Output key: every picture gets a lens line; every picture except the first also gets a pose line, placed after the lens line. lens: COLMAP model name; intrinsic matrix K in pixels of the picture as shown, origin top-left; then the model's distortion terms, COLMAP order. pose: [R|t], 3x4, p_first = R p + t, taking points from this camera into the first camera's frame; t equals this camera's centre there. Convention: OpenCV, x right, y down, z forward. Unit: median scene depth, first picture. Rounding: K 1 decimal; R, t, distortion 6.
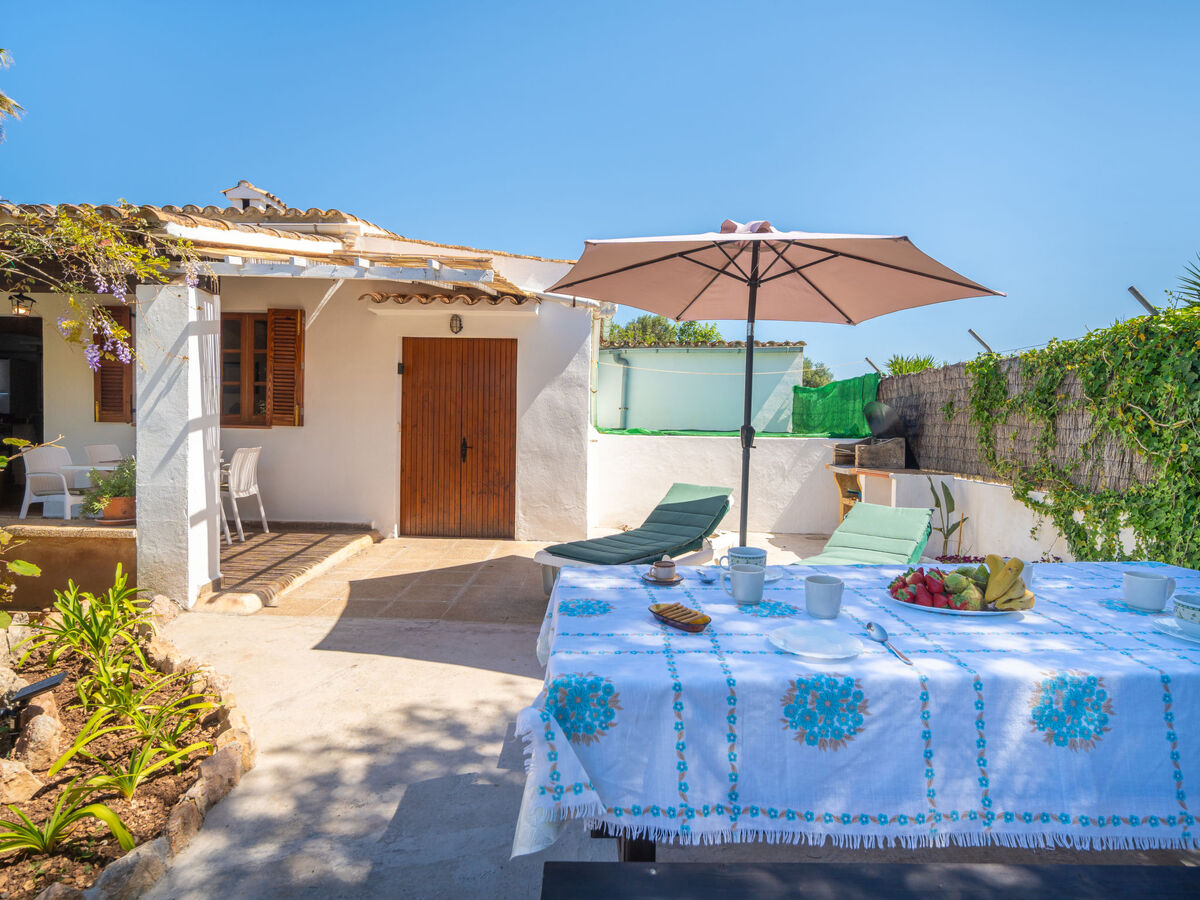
lens RADIAL K [[658.7, 0, 596.6], [0, 658.7, 443.4], [0, 0, 1]] dist [-0.026965, 0.025603]
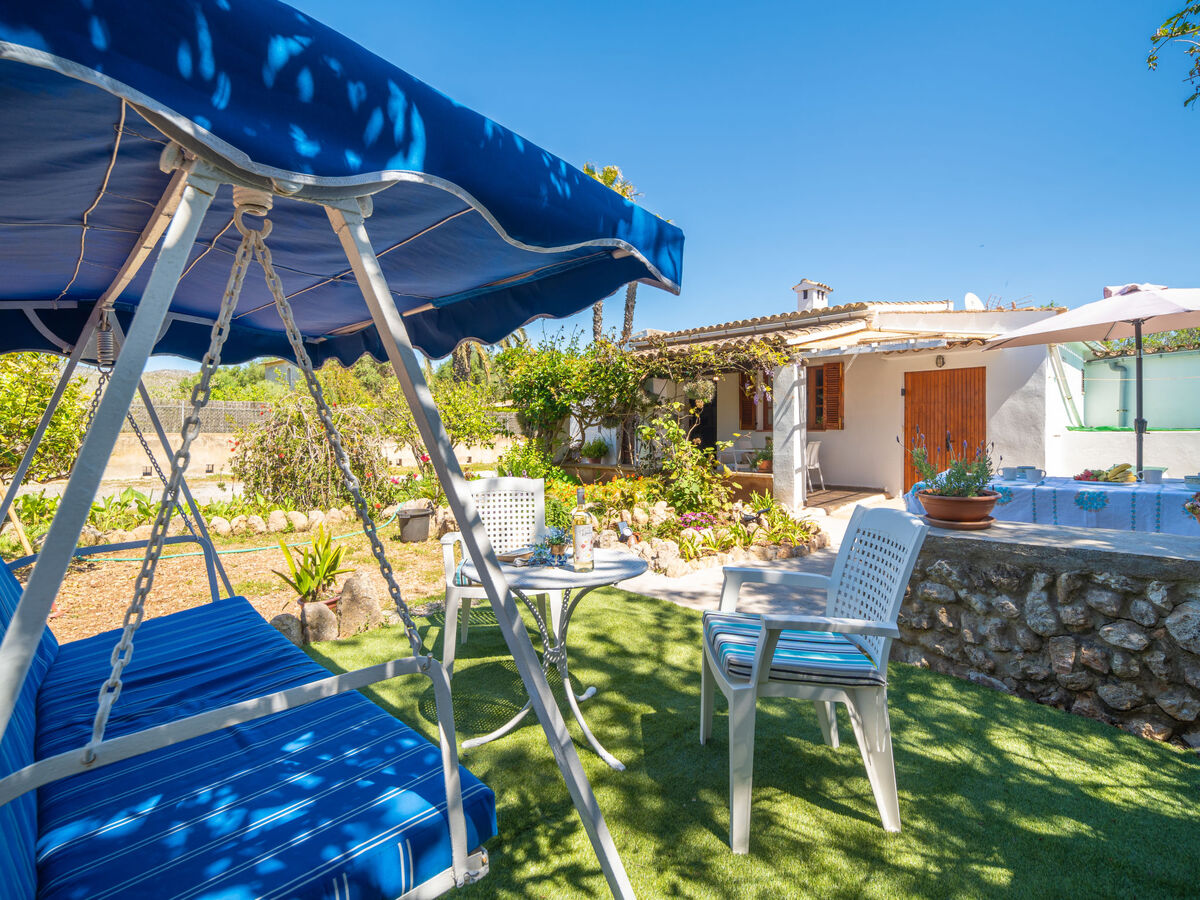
lens RADIAL K [[658.7, 0, 596.6], [0, 658.7, 443.4], [0, 0, 1]] dist [-0.026965, 0.025603]
pose [[0.717093, -0.012115, -0.696872, 0.305689], [-0.003752, 0.999767, -0.021242, 0.052210], [0.696968, 0.017847, 0.716881, -0.729405]]
